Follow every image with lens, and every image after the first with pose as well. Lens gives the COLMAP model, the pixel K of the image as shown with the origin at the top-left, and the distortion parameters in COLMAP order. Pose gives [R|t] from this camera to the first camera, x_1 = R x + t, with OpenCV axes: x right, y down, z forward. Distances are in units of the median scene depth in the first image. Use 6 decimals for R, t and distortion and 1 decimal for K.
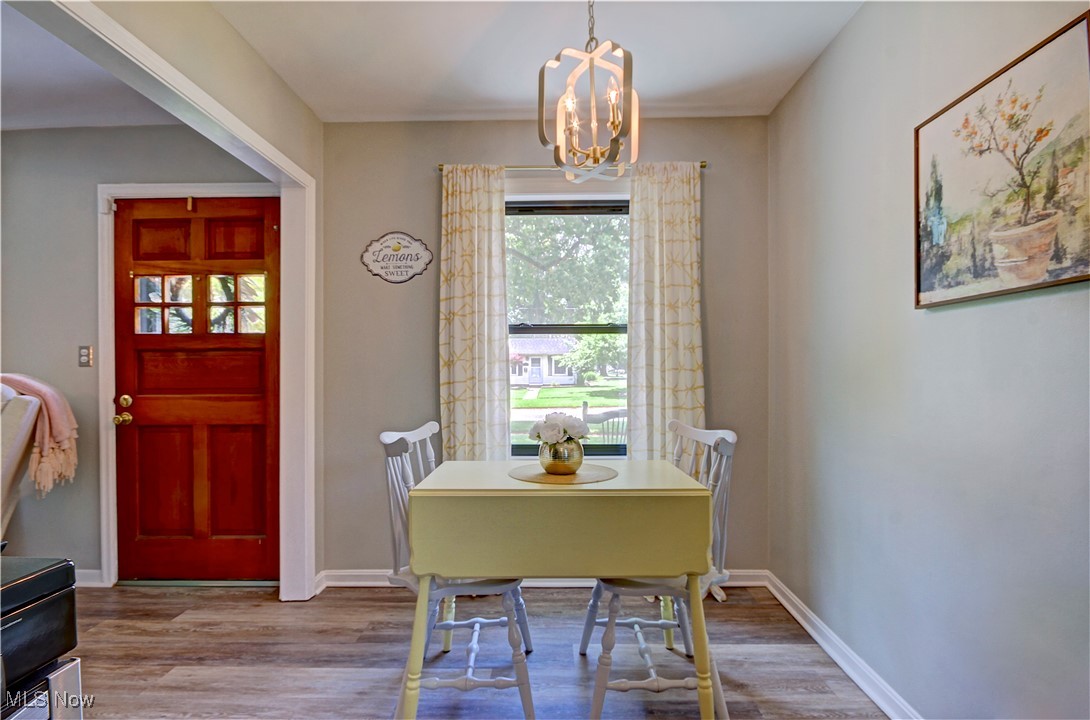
lens RADIAL K [[514.6, 0, 548.4], [0, 514.6, 365.8], [0, 0, 1]] dist [0.001972, -0.001791]
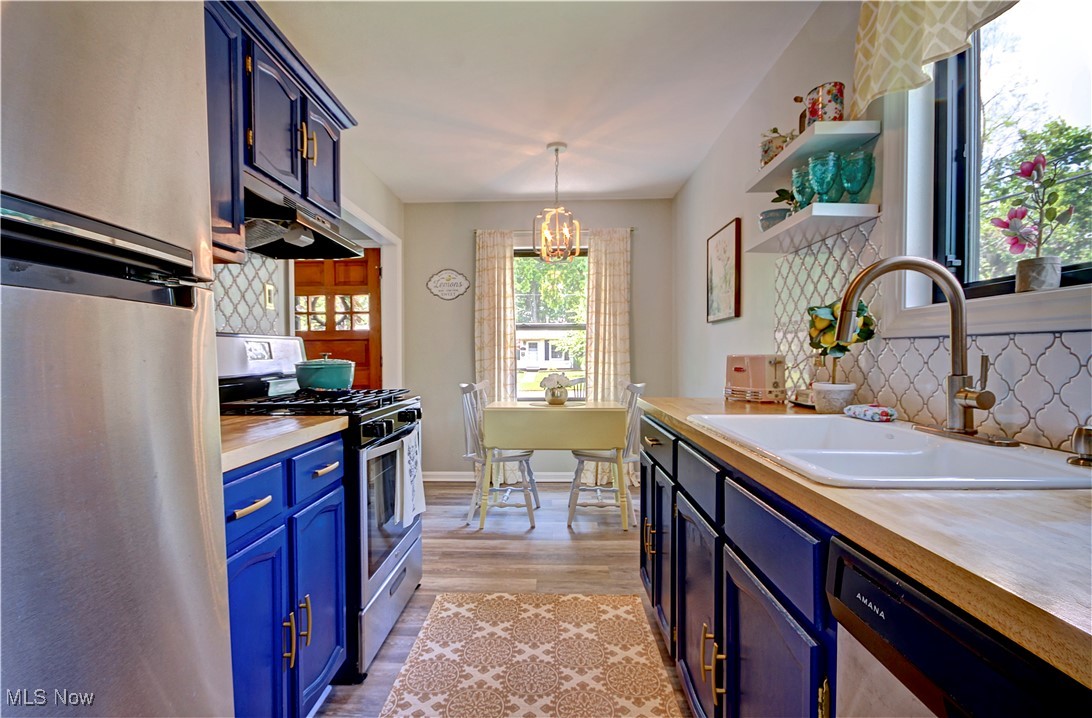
lens RADIAL K [[515.6, 0, 541.9], [0, 515.6, 359.2], [0, 0, 1]] dist [0.001972, -0.001791]
pose [[0.999969, -0.001346, -0.007699, 0.019587], [0.001478, 0.999851, 0.017207, 0.001815], [0.007675, -0.017218, 0.999822, -0.664864]]
